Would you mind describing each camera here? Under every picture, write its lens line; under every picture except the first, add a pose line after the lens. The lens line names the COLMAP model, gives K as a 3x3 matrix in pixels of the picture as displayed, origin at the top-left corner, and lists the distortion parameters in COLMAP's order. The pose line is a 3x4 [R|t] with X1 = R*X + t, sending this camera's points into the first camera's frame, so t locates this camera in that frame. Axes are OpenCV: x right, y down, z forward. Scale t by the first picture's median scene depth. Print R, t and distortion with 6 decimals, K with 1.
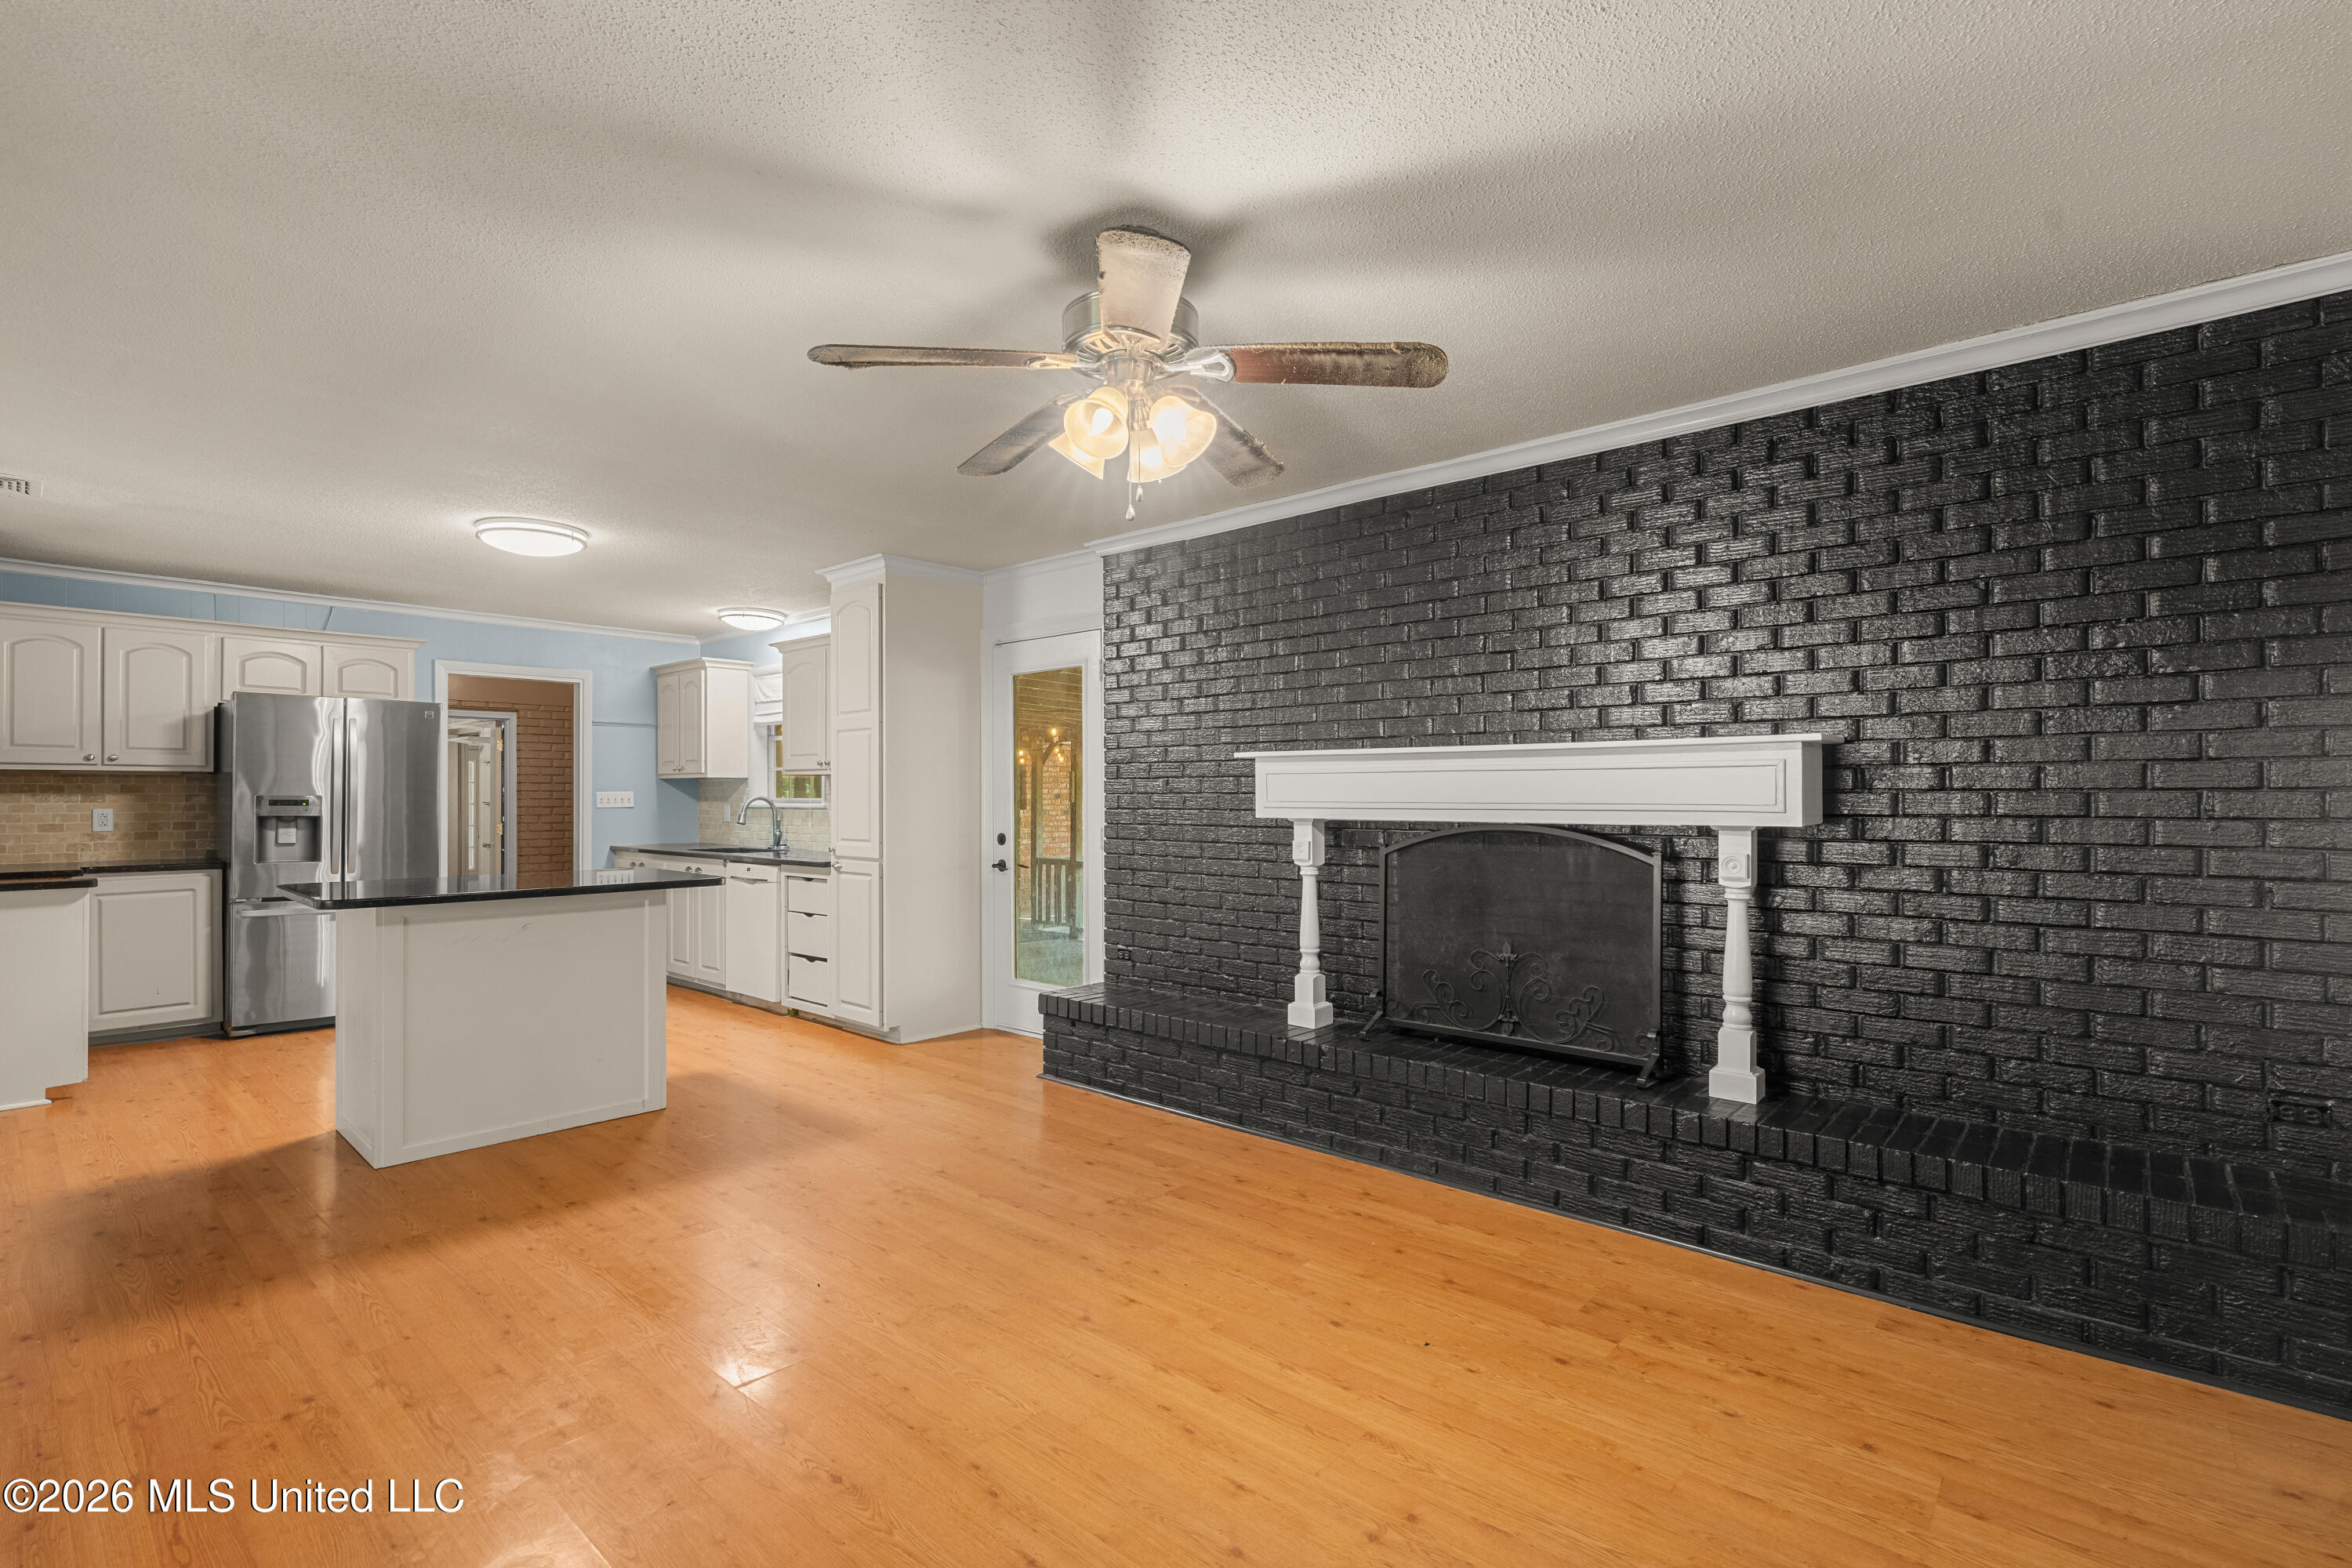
lens RADIAL K [[1061.6, 0, 1147.4], [0, 1061.6, 783.2], [0, 0, 1]] dist [-0.007023, 0.003886]
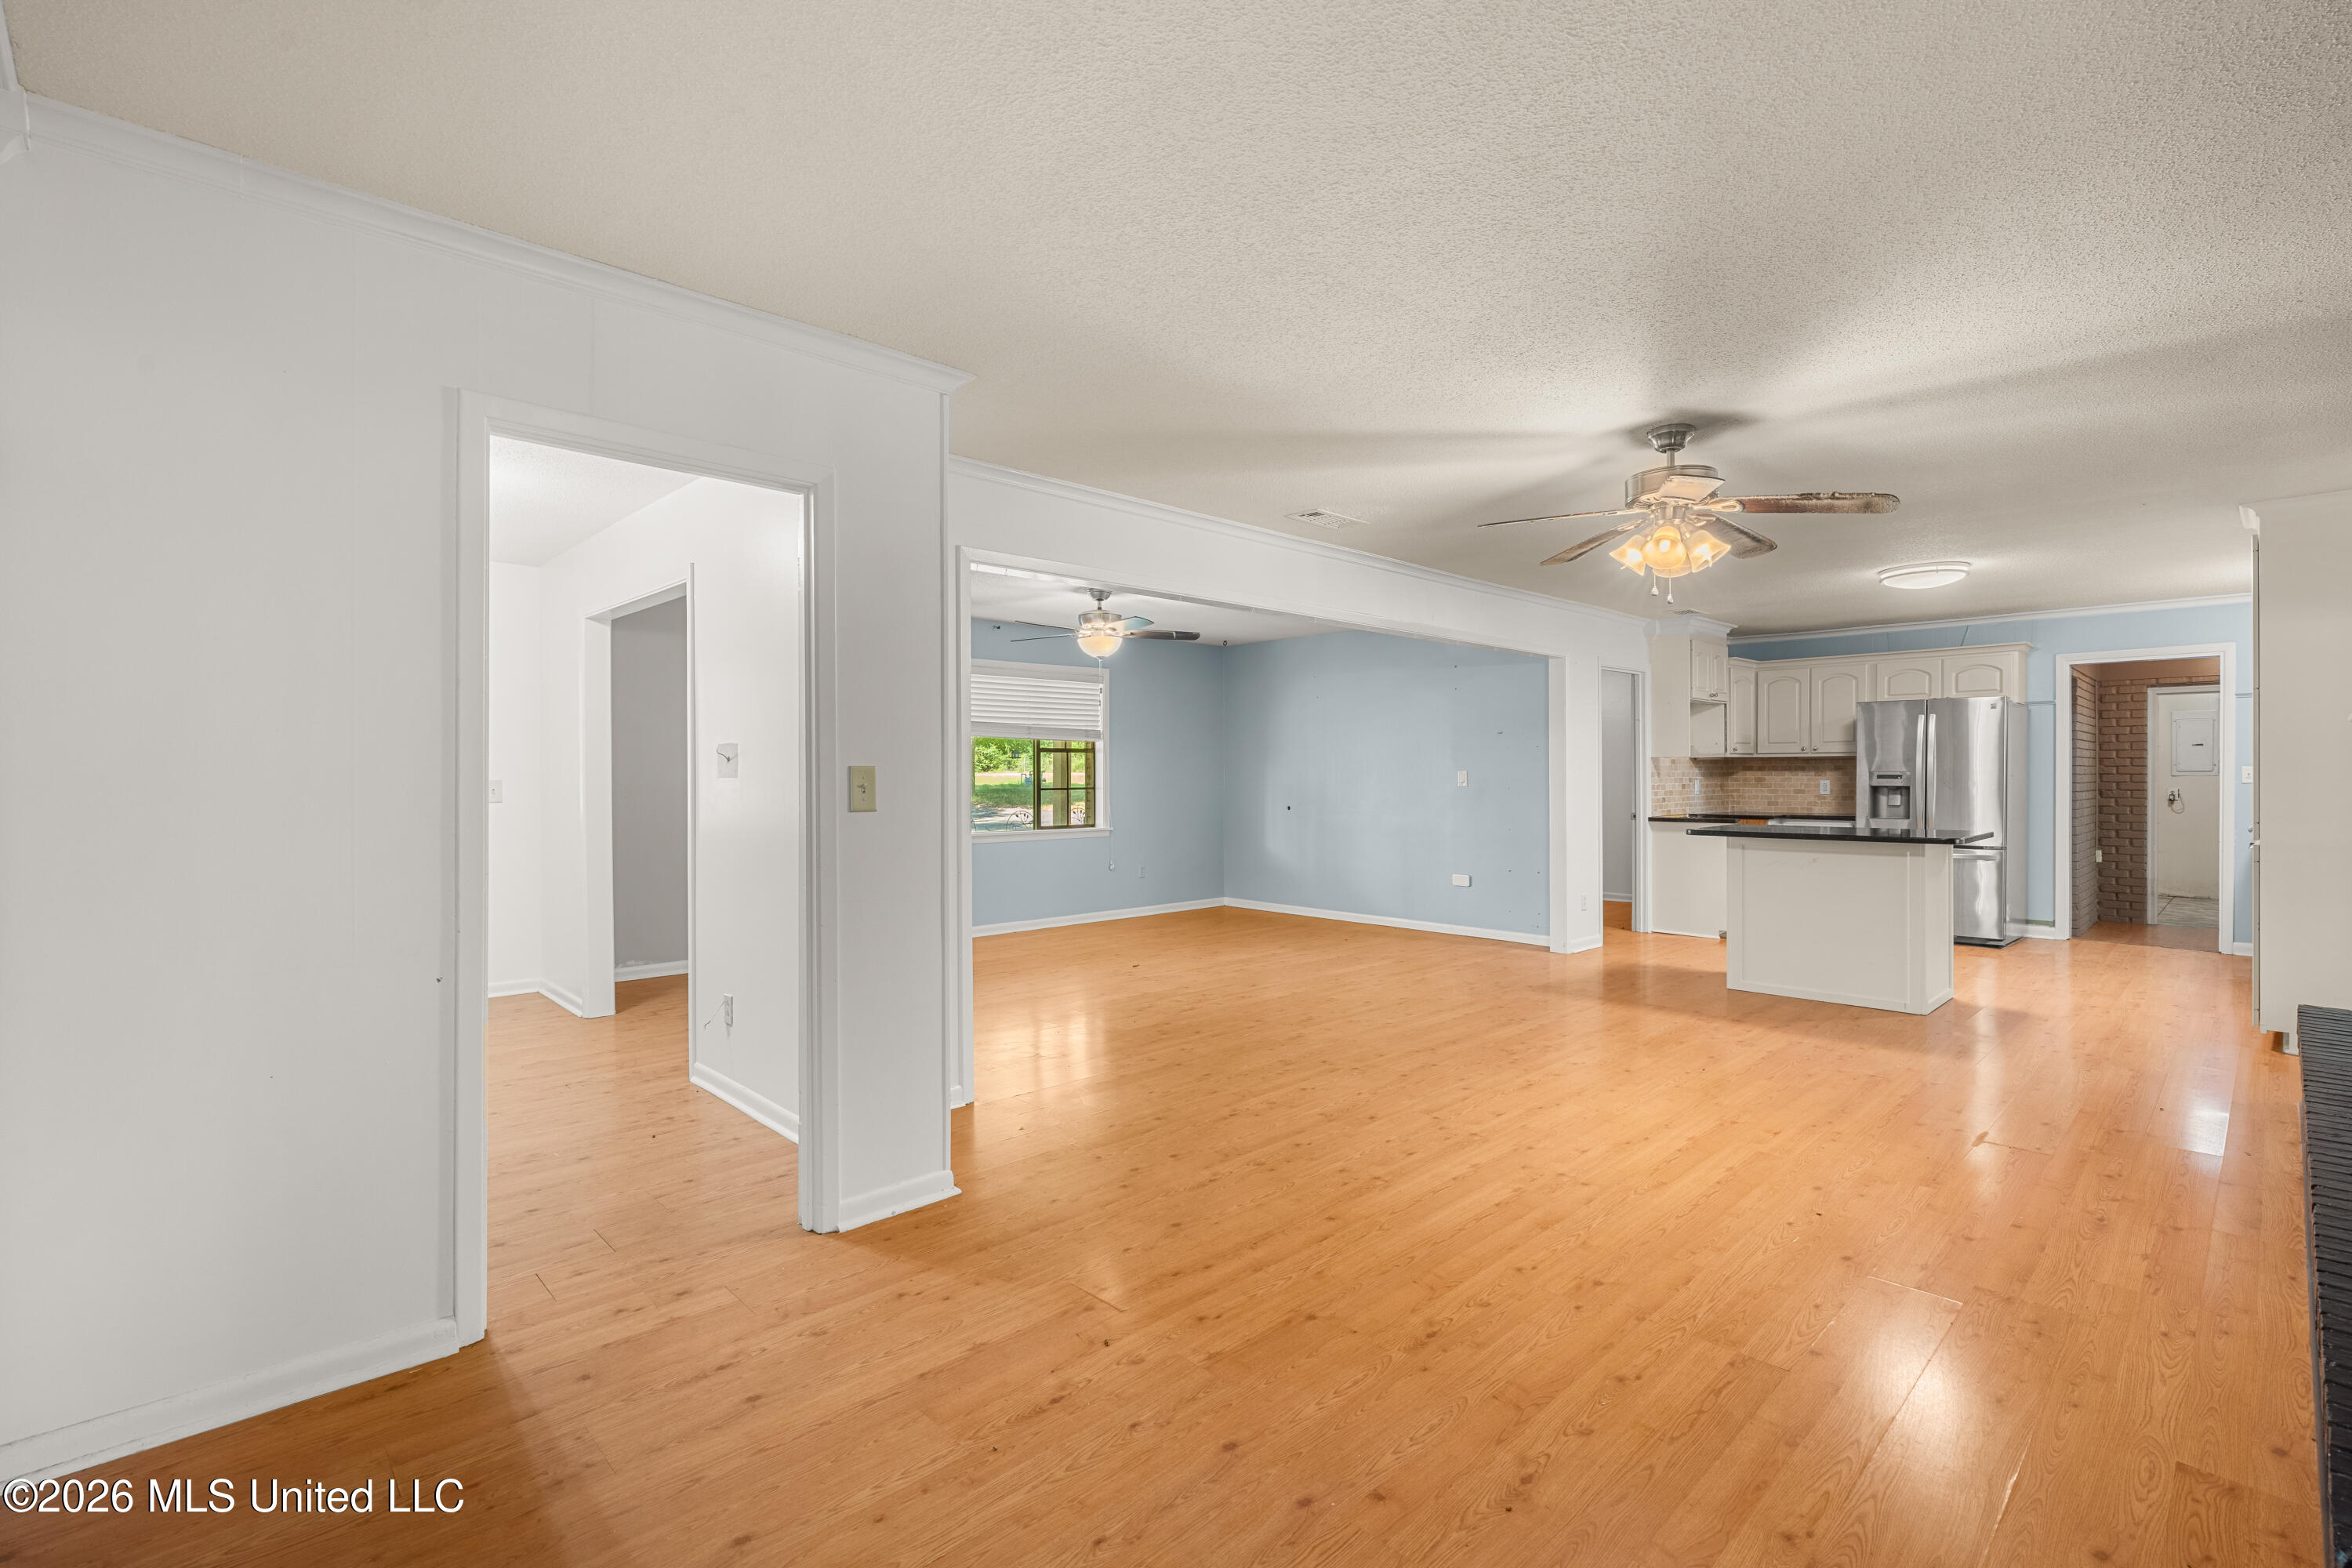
lens RADIAL K [[1061.6, 0, 1198.3], [0, 1061.6, 785.4], [0, 0, 1]] dist [-0.007023, 0.003886]
pose [[-0.053600, 0.008823, -0.998524, 0.927136], [0.016116, 0.999838, 0.007970, 0.005849], [0.998432, -0.015665, -0.053733, 0.214739]]
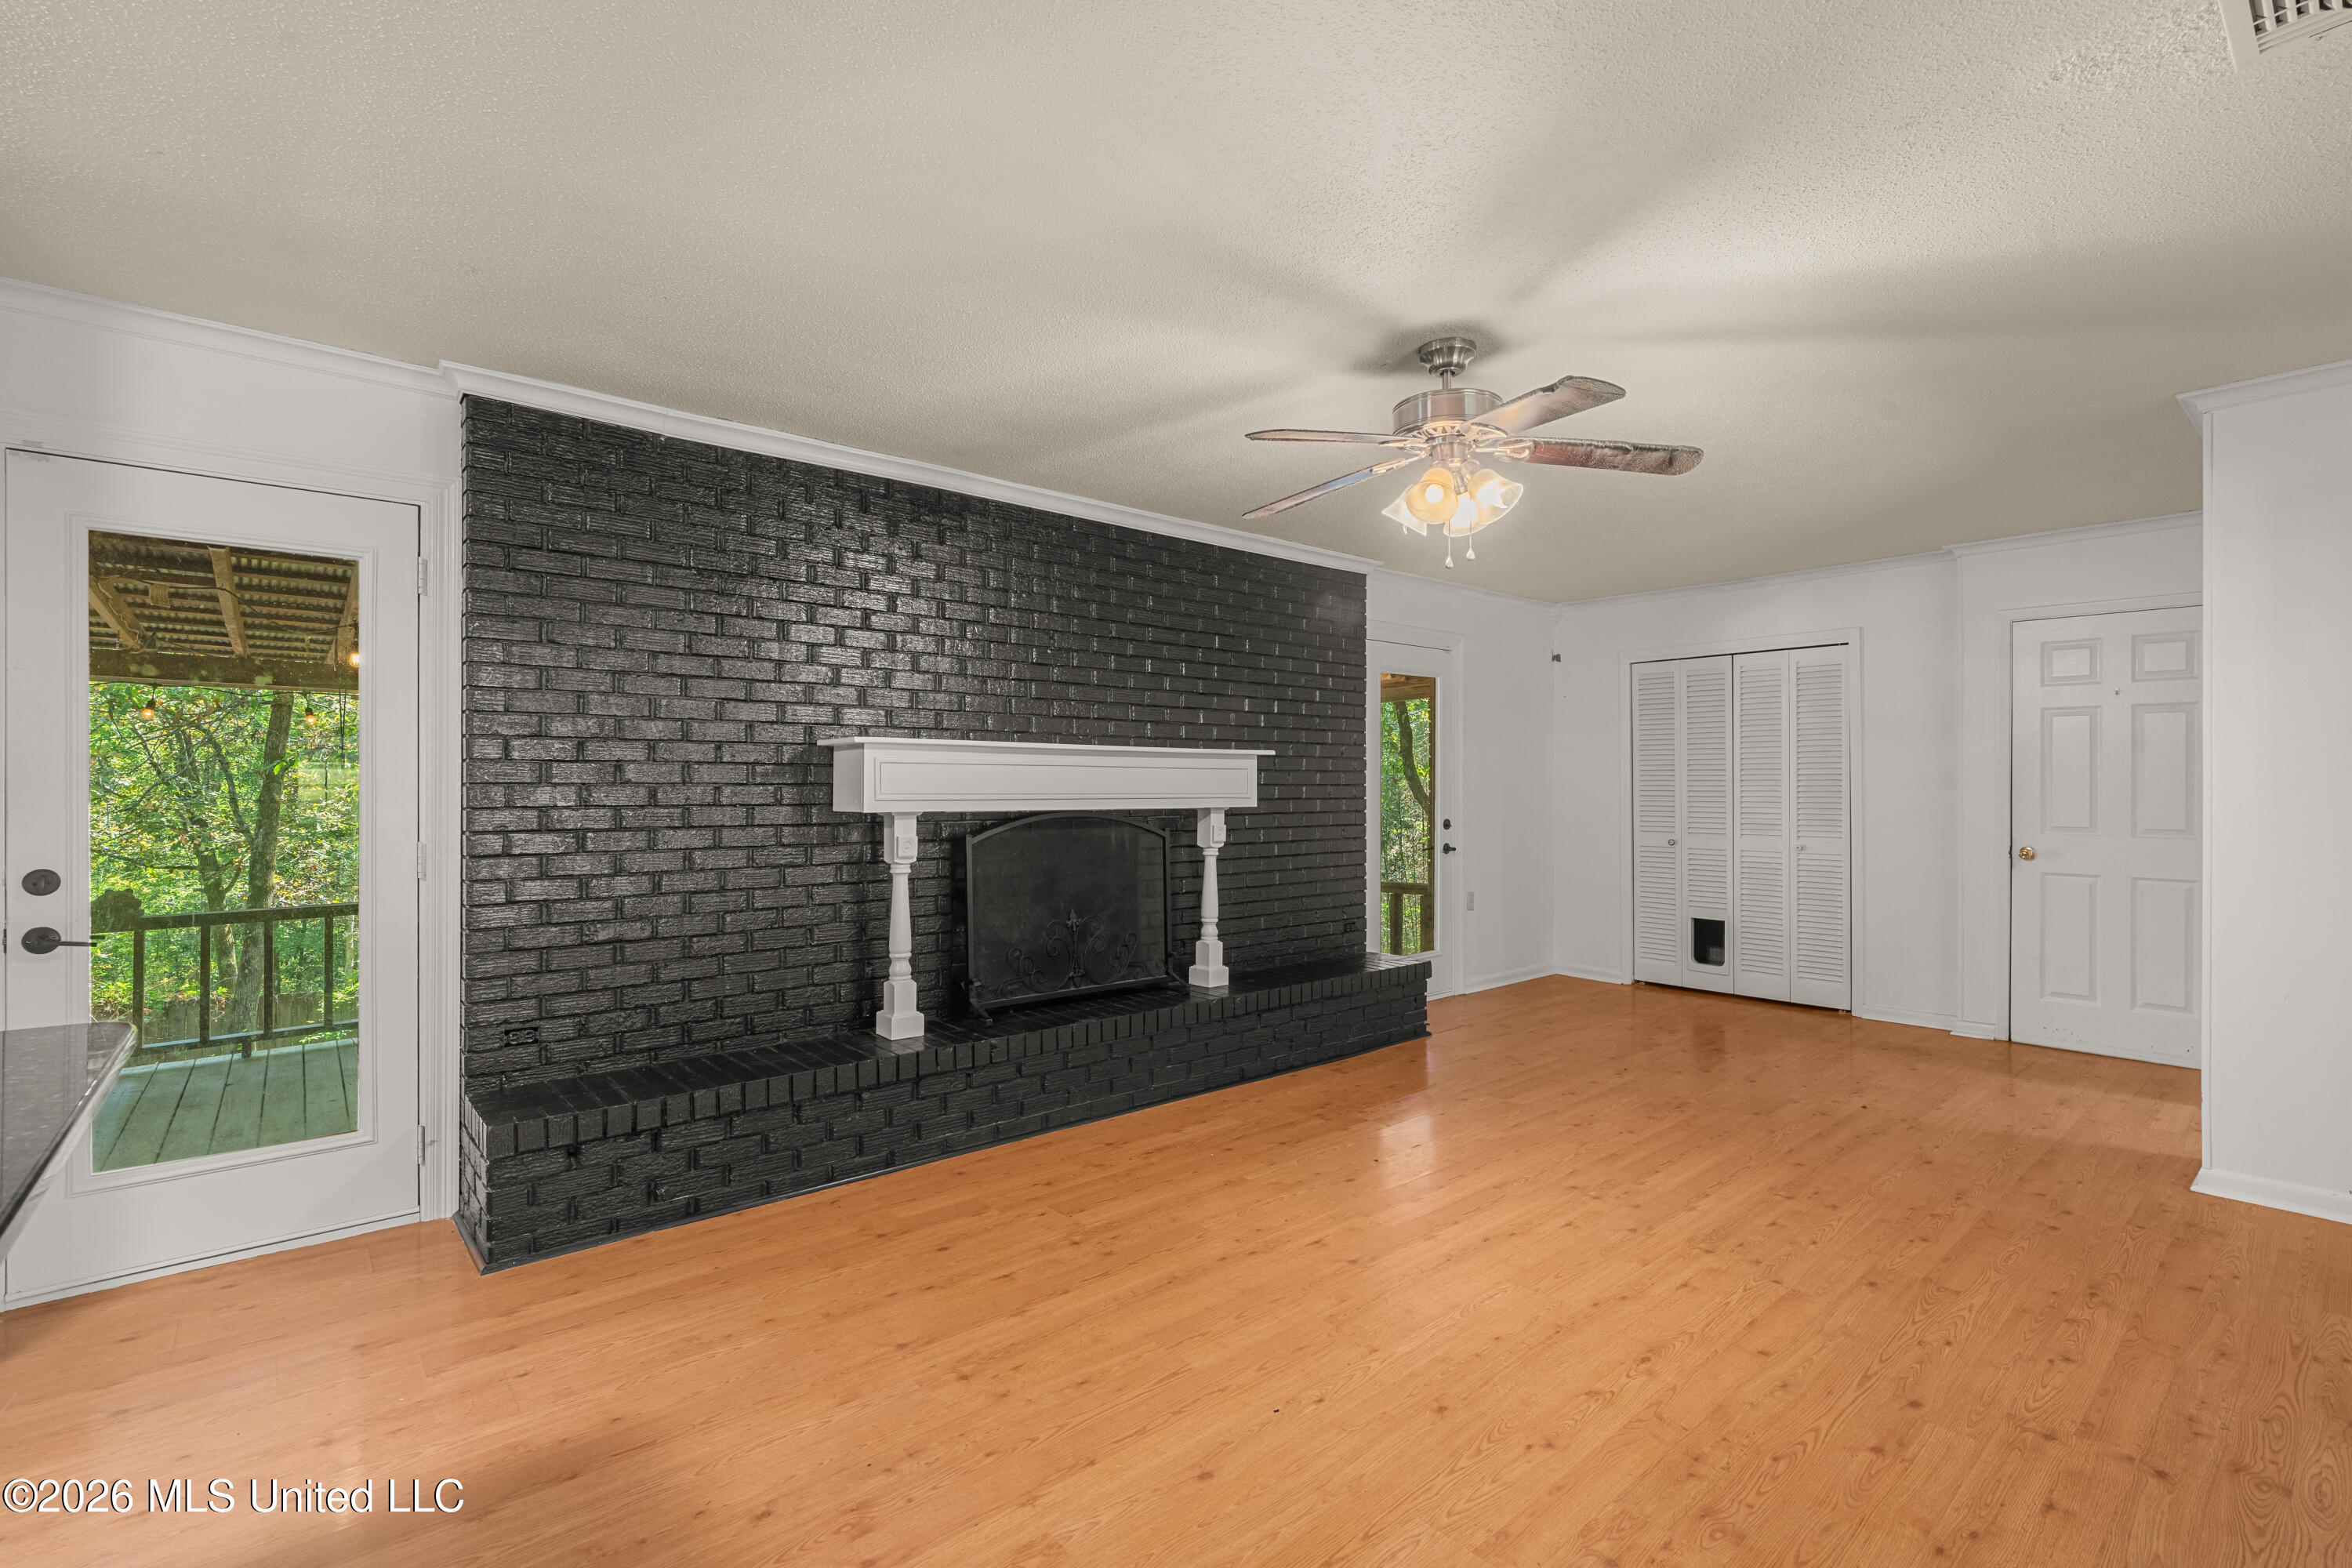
lens RADIAL K [[1061.6, 0, 1160.4], [0, 1061.6, 782.8], [0, 0, 1]] dist [-0.007023, 0.003886]
pose [[0.134933, 0.005869, 0.990837, -0.750896], [-0.011408, 0.999925, -0.004370, 0.009177], [-0.990789, -0.010714, 0.134989, 0.670394]]
